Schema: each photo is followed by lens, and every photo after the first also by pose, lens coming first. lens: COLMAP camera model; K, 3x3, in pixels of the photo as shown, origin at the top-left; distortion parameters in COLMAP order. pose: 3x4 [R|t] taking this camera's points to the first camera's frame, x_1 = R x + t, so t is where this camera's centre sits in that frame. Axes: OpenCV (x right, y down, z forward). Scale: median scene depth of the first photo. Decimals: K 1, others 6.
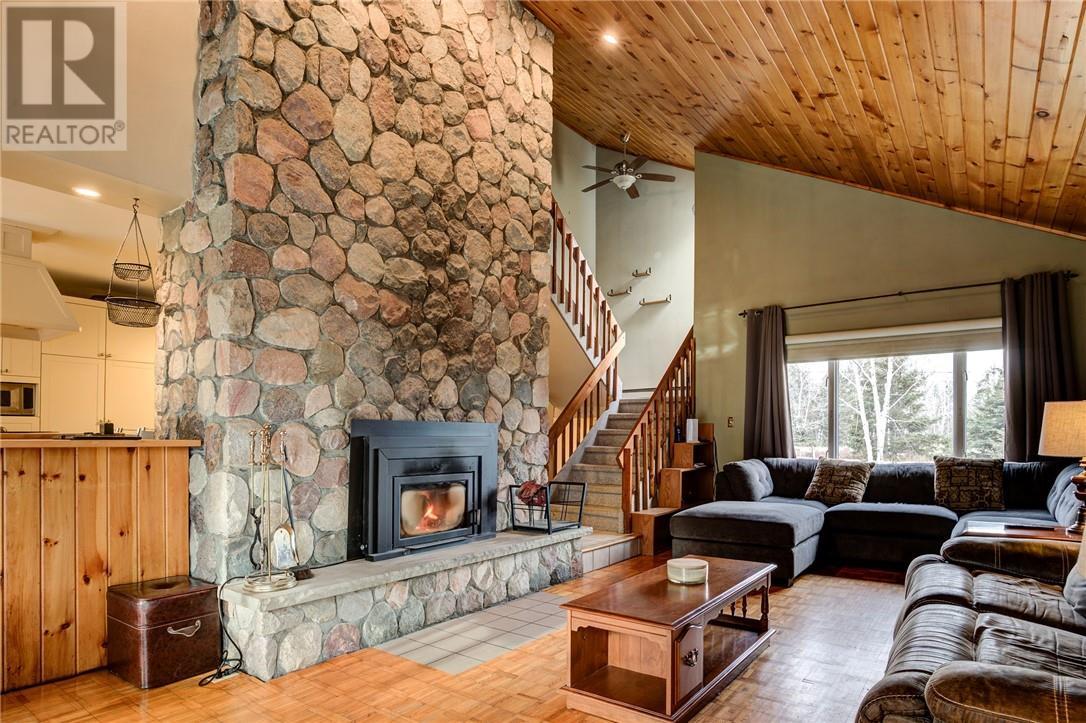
lens RADIAL K [[608.4, 0, 579.3], [0, 608.4, 420.1], [0, 0, 1]] dist [-0.063059, 0.020377]
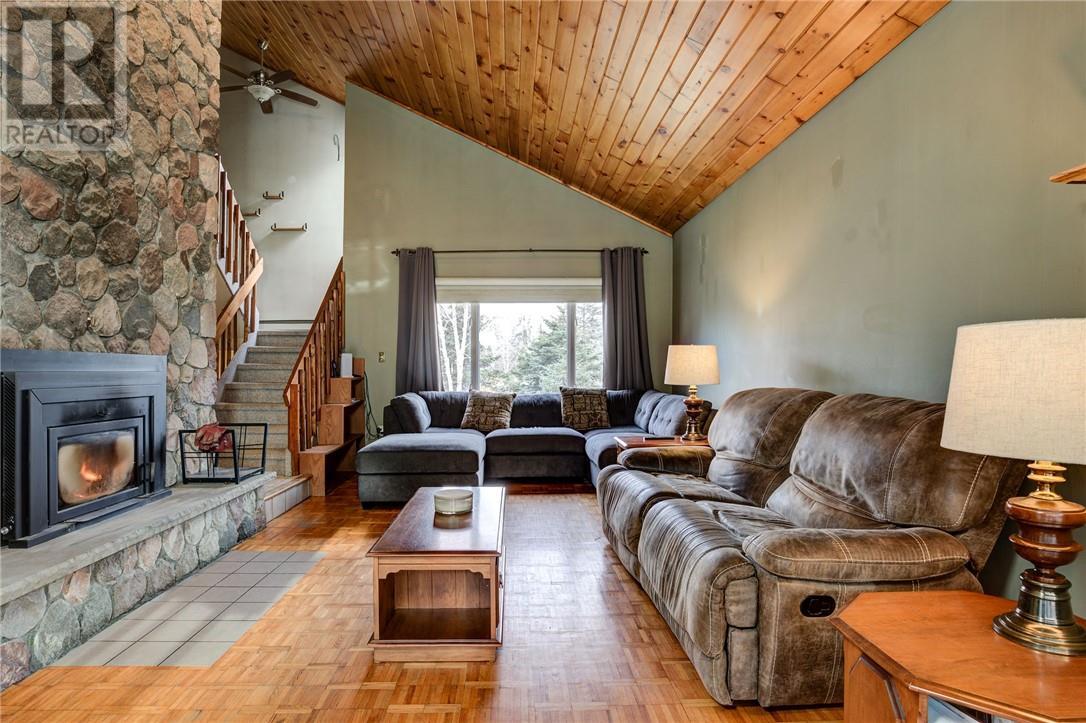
lens RADIAL K [[588.9, 0, 543.0], [0, 588.9, 361.5], [0, 0, 1]] dist [-0.056374, 0.017371]
pose [[0.798362, 0.006370, 0.602145, -0.187455], [-0.012238, 0.999909, 0.005648, 0.002459], [-0.602054, -0.011878, 0.798367, 0.071193]]
